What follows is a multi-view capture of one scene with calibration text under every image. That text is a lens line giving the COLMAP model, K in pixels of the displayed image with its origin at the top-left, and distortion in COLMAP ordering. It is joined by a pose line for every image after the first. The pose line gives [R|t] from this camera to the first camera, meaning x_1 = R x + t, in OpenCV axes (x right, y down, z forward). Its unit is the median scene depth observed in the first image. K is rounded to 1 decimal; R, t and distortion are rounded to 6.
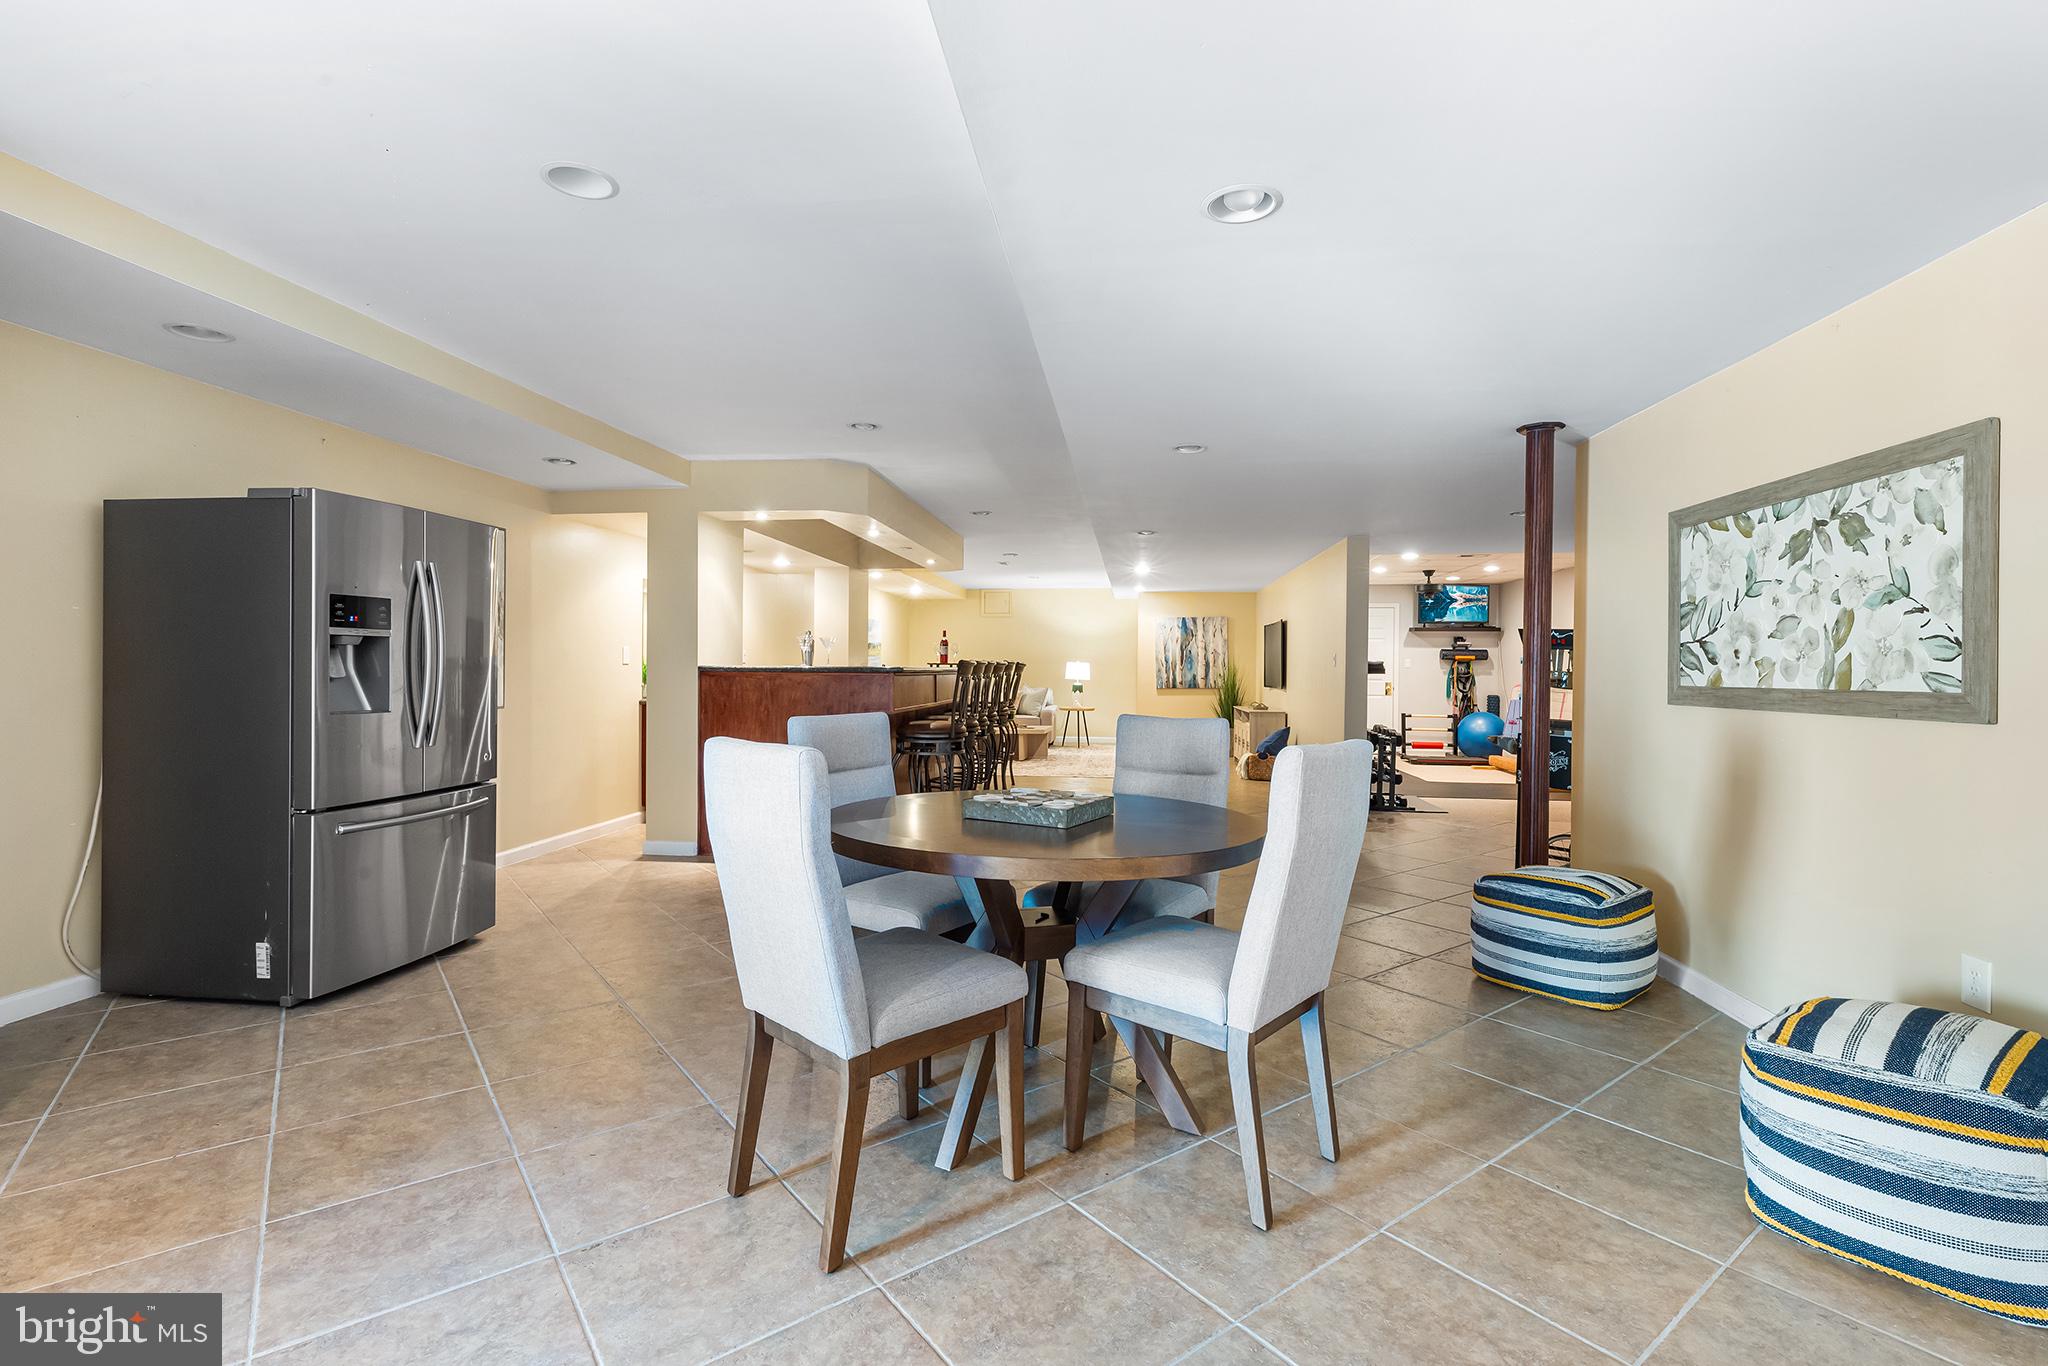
lens RADIAL K [[929.6, 0, 1027.9], [0, 929.6, 682.8], [0, 0, 1]] dist [0.004960, 0.000461]
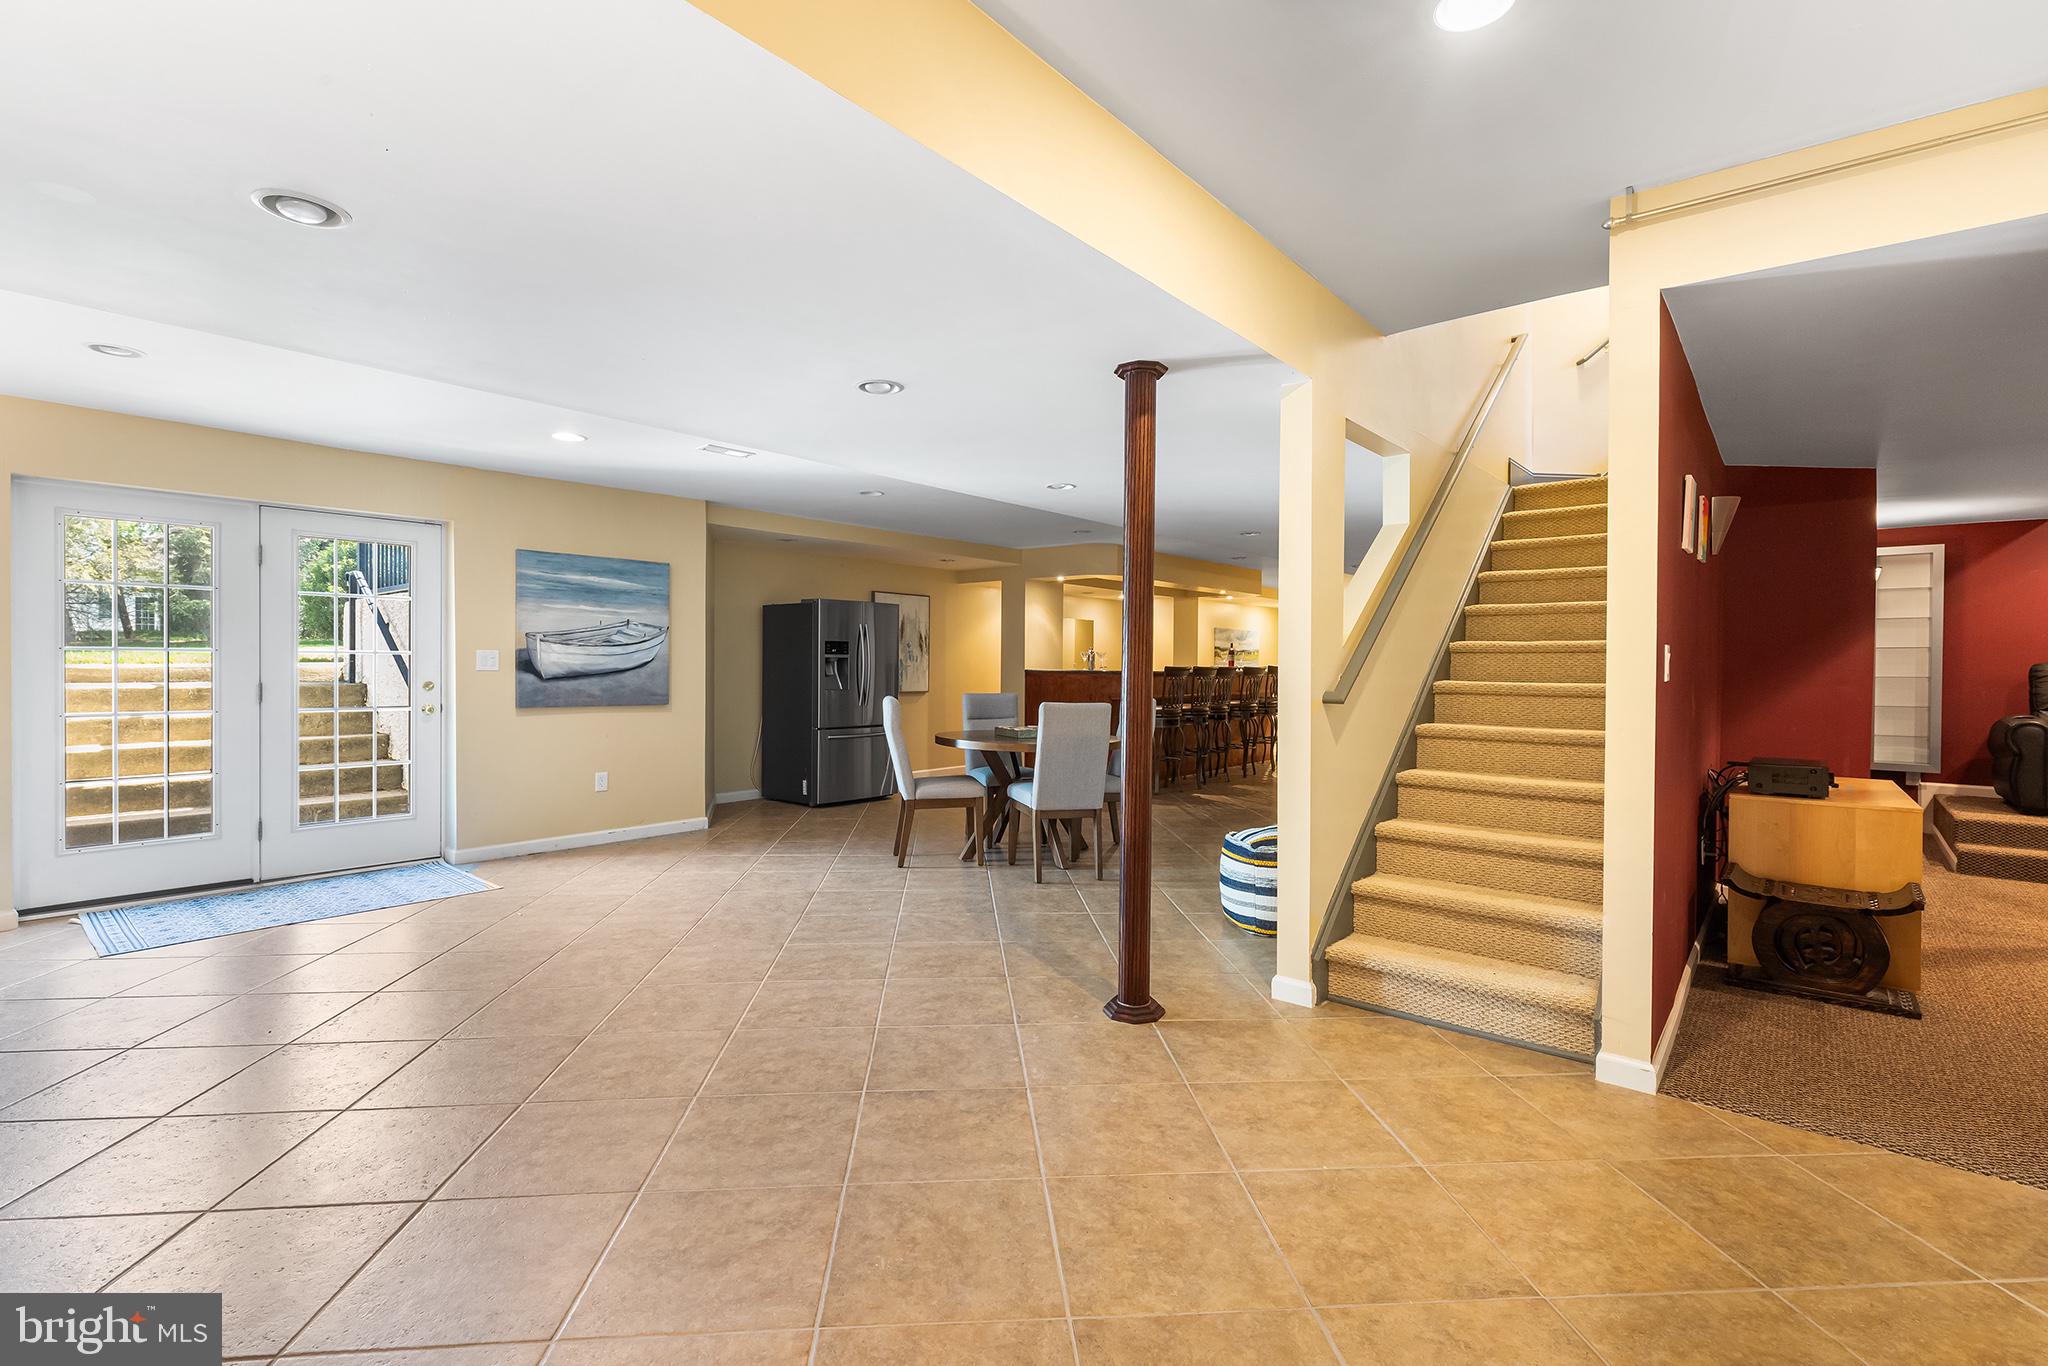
lens RADIAL K [[929.6, 0, 1019.4], [0, 929.6, 676.5], [0, 0, 1]] dist [0.004960, 0.000461]
pose [[0.836840, 0.005228, -0.547422, 0.996933], [-0.010877, 0.999916, -0.007078, 0.010680], [0.547339, 0.011878, 0.836826, -0.753853]]
